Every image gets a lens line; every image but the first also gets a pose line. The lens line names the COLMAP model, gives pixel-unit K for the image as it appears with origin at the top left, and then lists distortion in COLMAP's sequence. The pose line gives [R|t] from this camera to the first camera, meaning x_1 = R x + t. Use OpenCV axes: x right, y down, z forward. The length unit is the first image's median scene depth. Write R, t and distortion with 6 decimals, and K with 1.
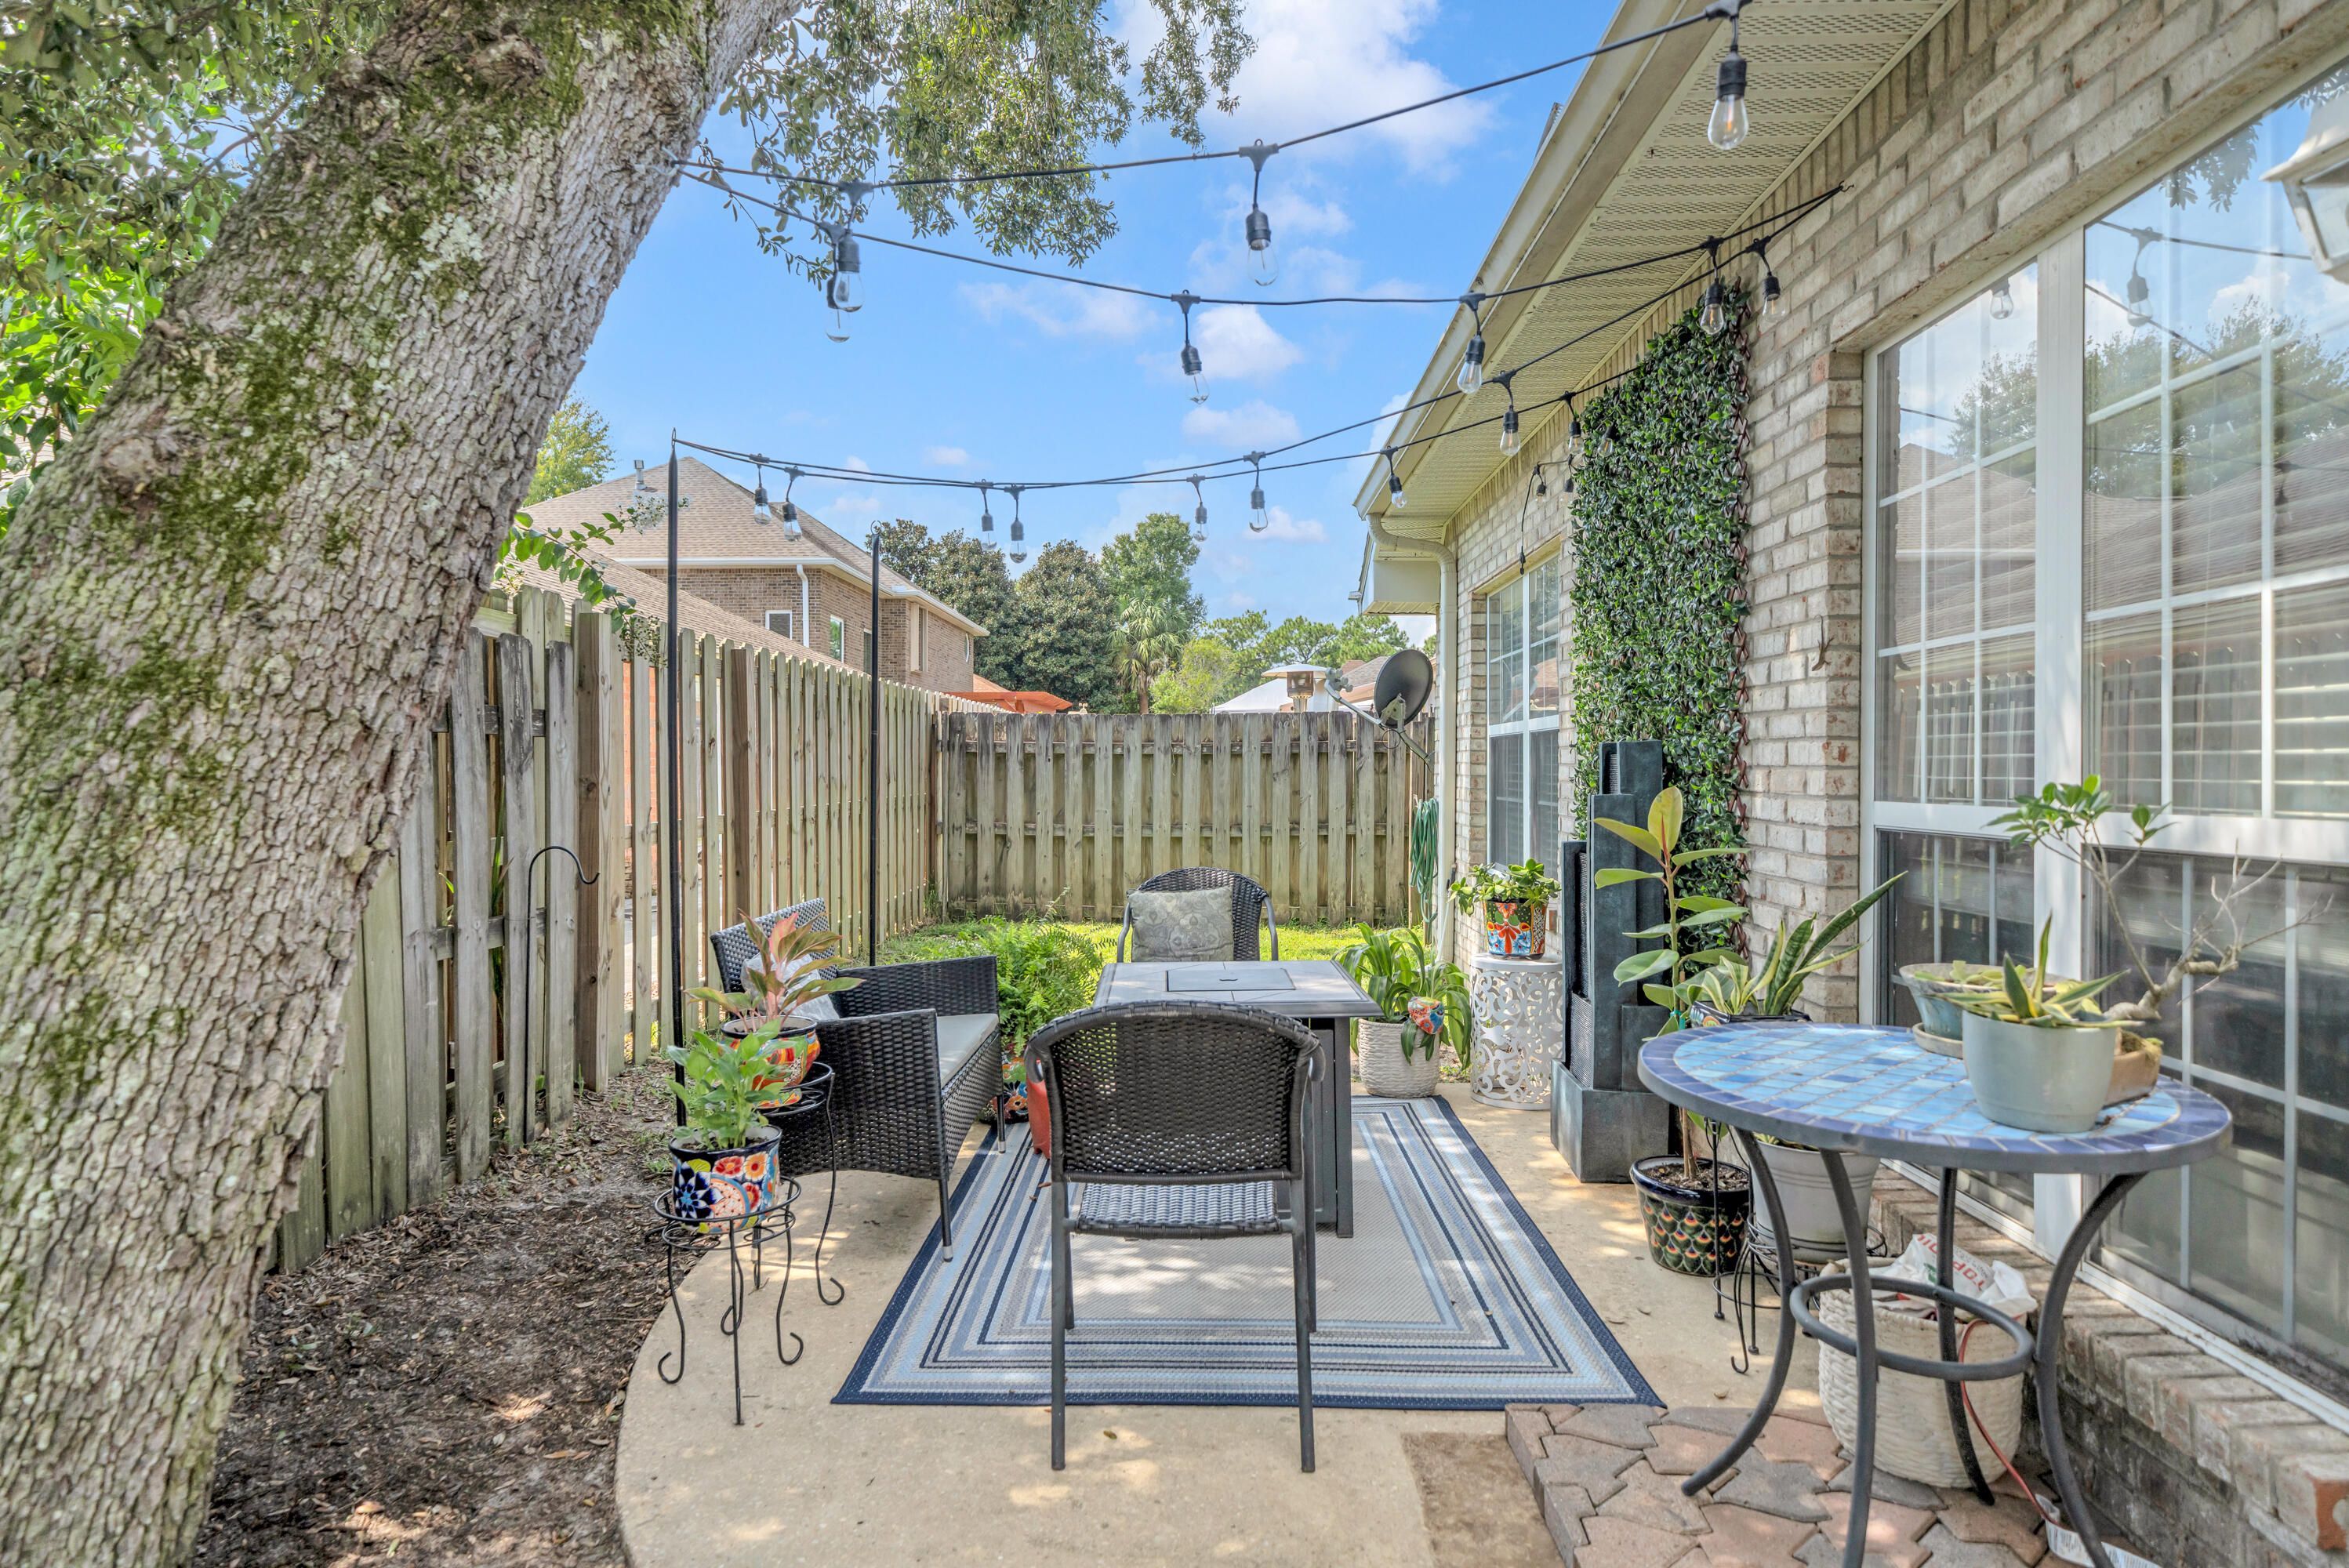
lens RADIAL K [[1175.0, 0, 1168.4], [0, 1175.0, 788.3], [0, 0, 1]] dist [0.002037, 0.000649]
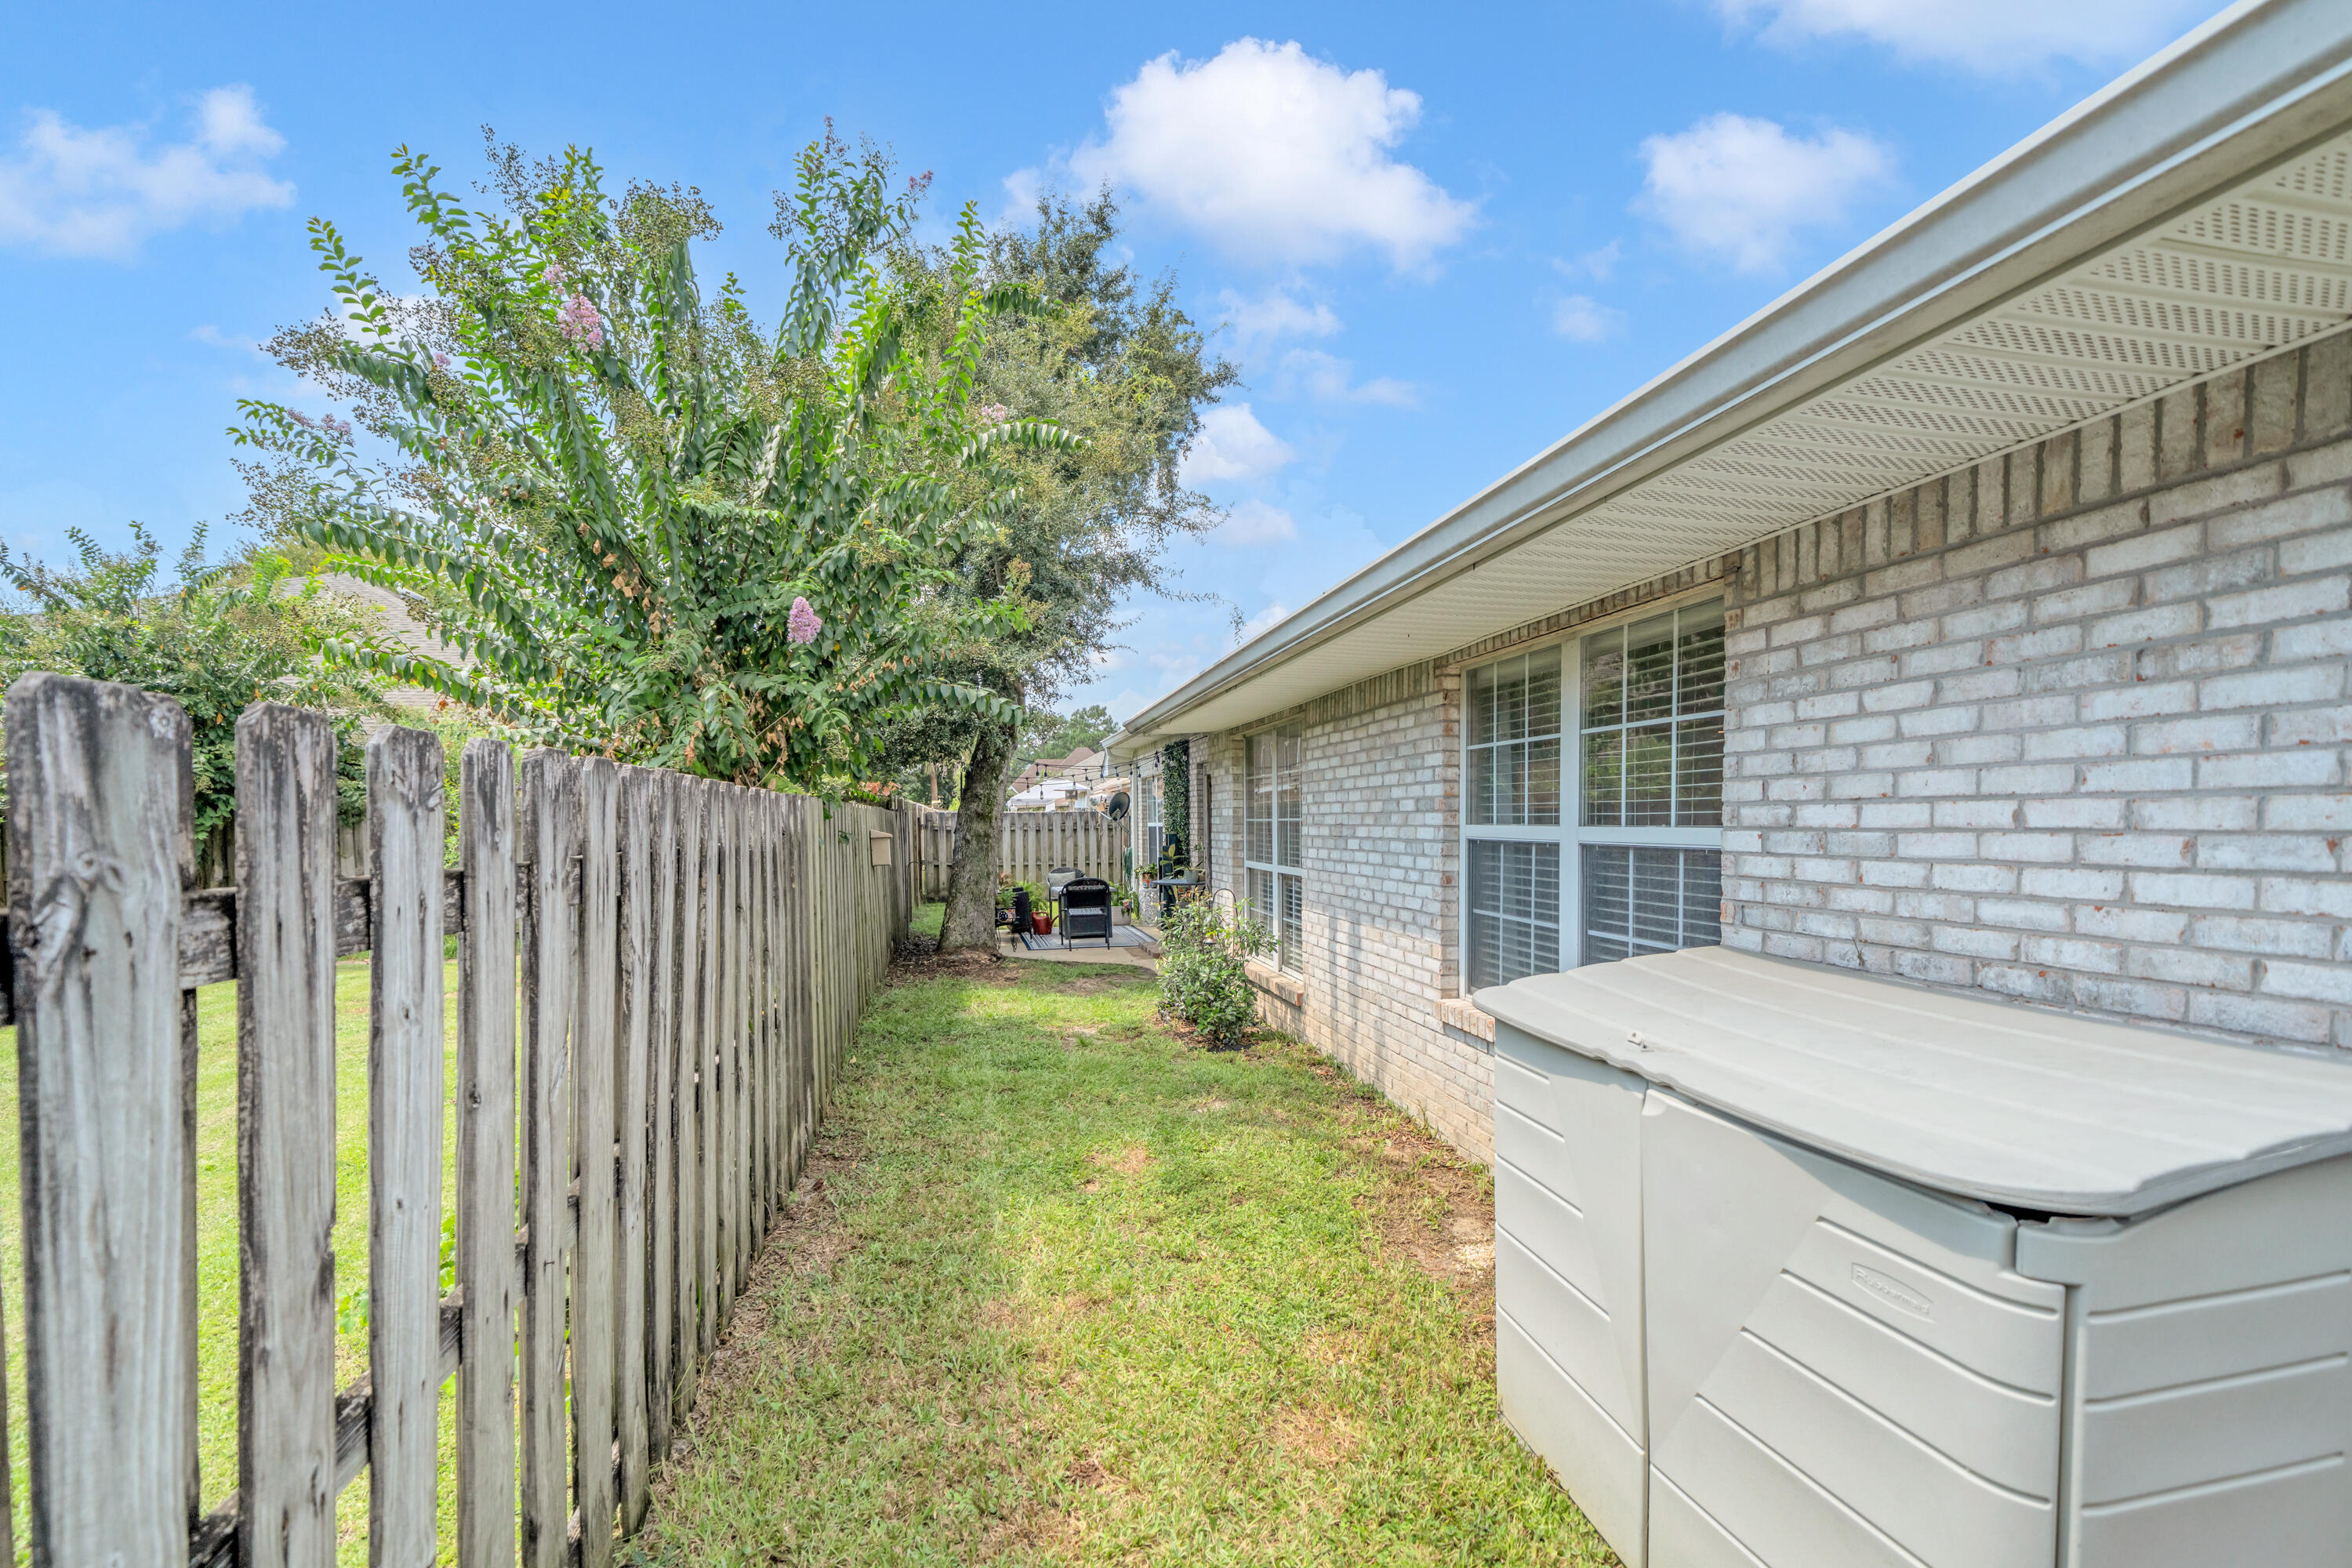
lens RADIAL K [[959.9, 0, 1178.4], [0, 959.9, 836.5], [0, 0, 1]] dist [0.000134, 0.000001]
pose [[0.966054, -0.011282, 0.258093, -0.194159], [0.012198, 0.999924, -0.001948, -0.007919], [-0.258052, 0.005030, 0.966118, -0.943071]]
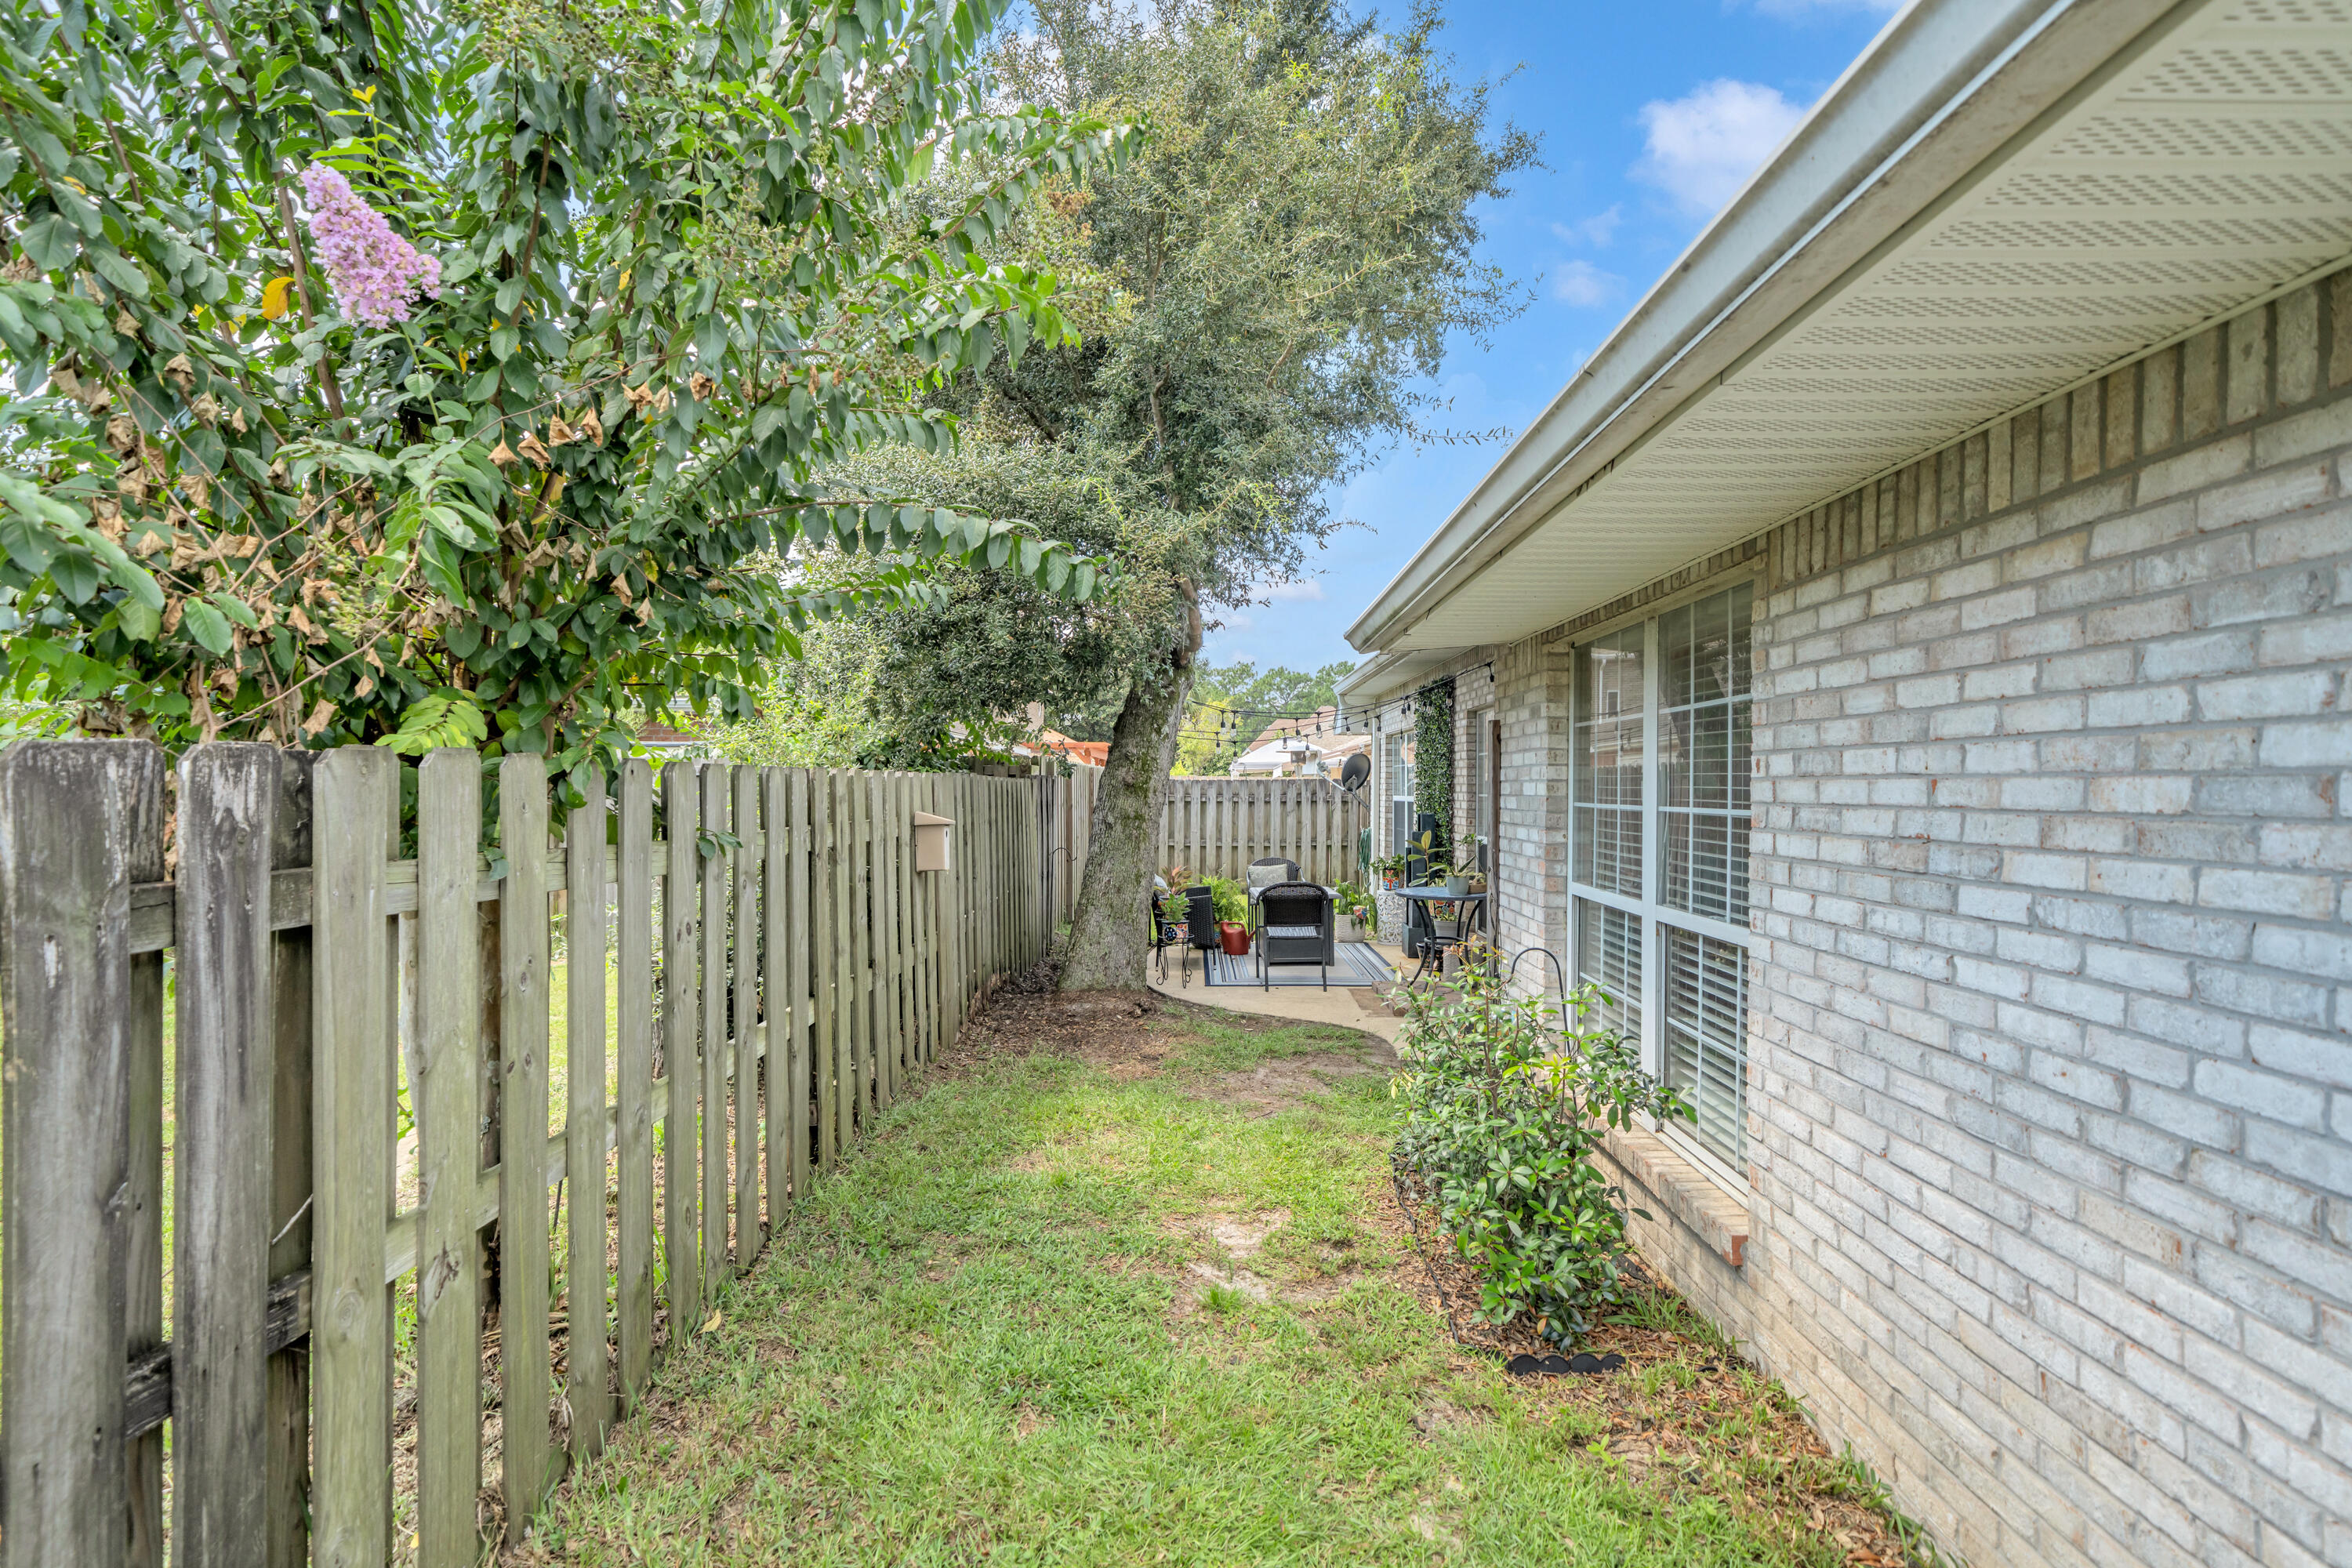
lens RADIAL K [[1007.2, 0, 1176.7], [0, 1007.2, 803.0], [0, 0, 1]] dist [0.004962, 0.000153]
pose [[0.999925, 0.004583, 0.011367, -0.104224], [-0.004557, 0.999987, -0.002337, -0.022618], [-0.011378, 0.002285, 0.999933, -0.594744]]
